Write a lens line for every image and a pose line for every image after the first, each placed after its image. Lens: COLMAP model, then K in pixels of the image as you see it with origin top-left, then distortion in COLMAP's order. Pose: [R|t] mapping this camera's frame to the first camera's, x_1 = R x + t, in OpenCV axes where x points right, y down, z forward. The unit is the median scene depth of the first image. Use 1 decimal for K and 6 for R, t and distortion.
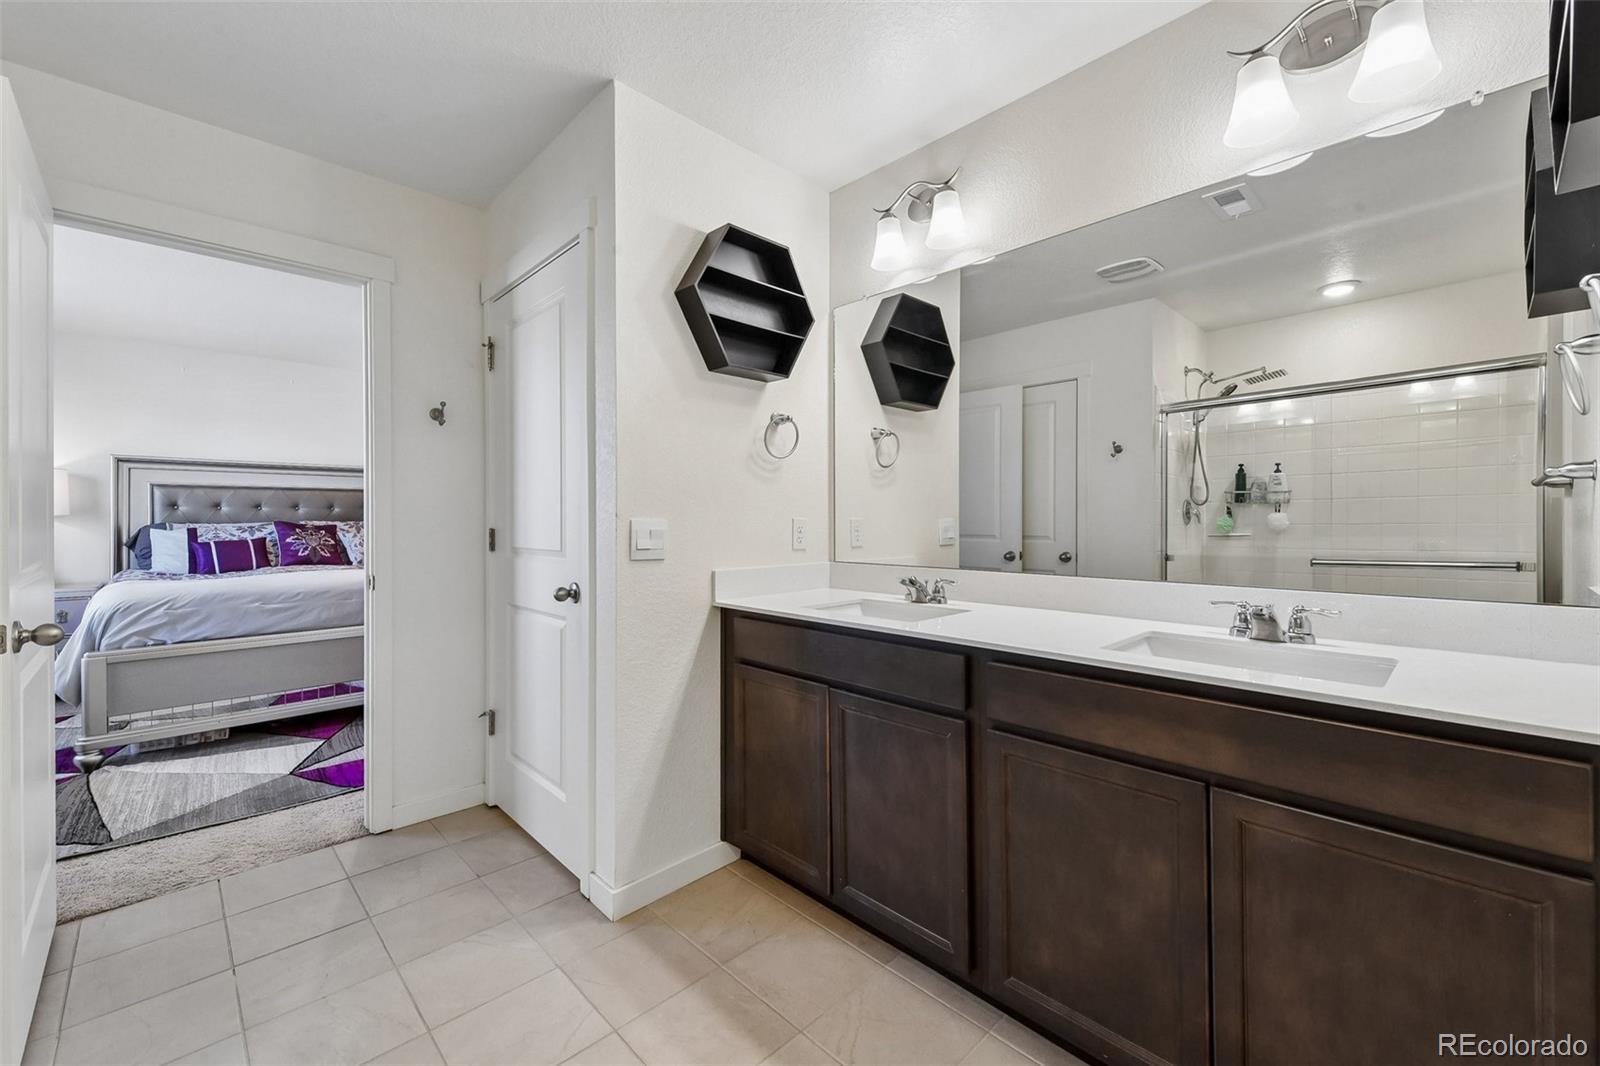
lens RADIAL K [[656.3, 0, 798.8], [0, 656.3, 514.8], [0, 0, 1]] dist [0.019219, -0.009051]
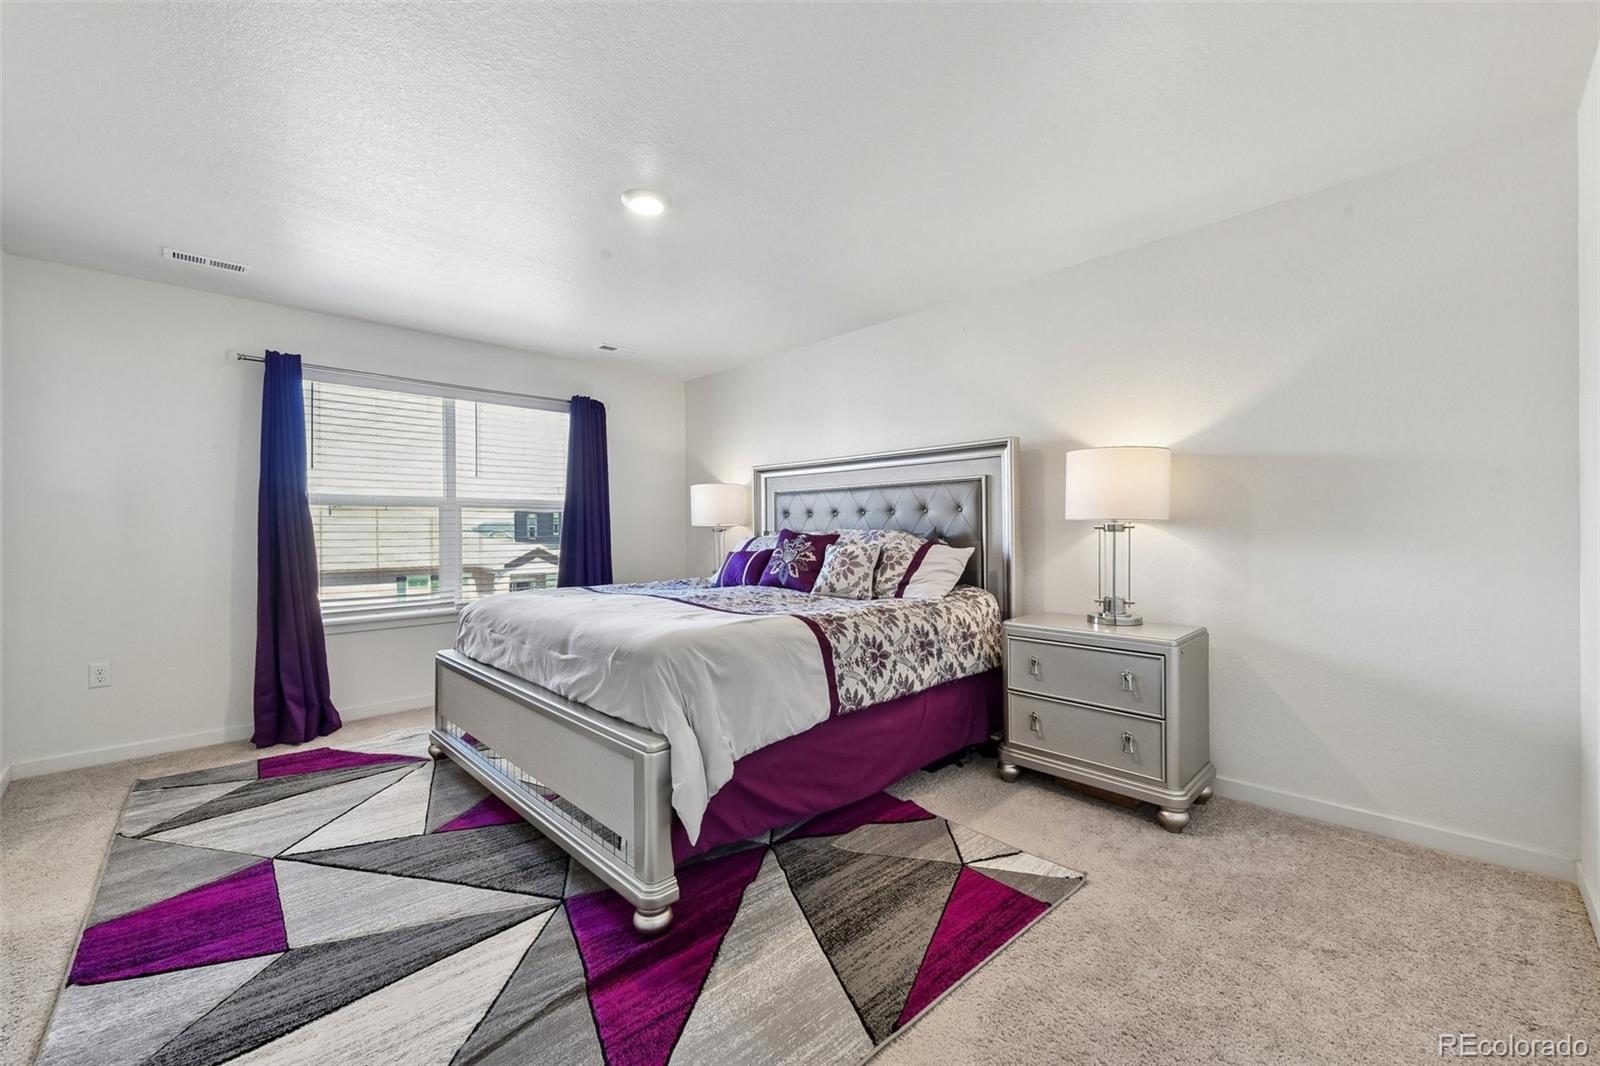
lens RADIAL K [[632.4, 0, 810.5], [0, 632.4, 522.2], [0, 0, 1]] dist [0.014013, -0.007674]
pose [[0.005423, 0.006284, -0.999966, 0.001892], [0.022040, 0.999737, 0.006402, -0.004955], [0.999742, -0.022074, 0.005283, 1.256994]]
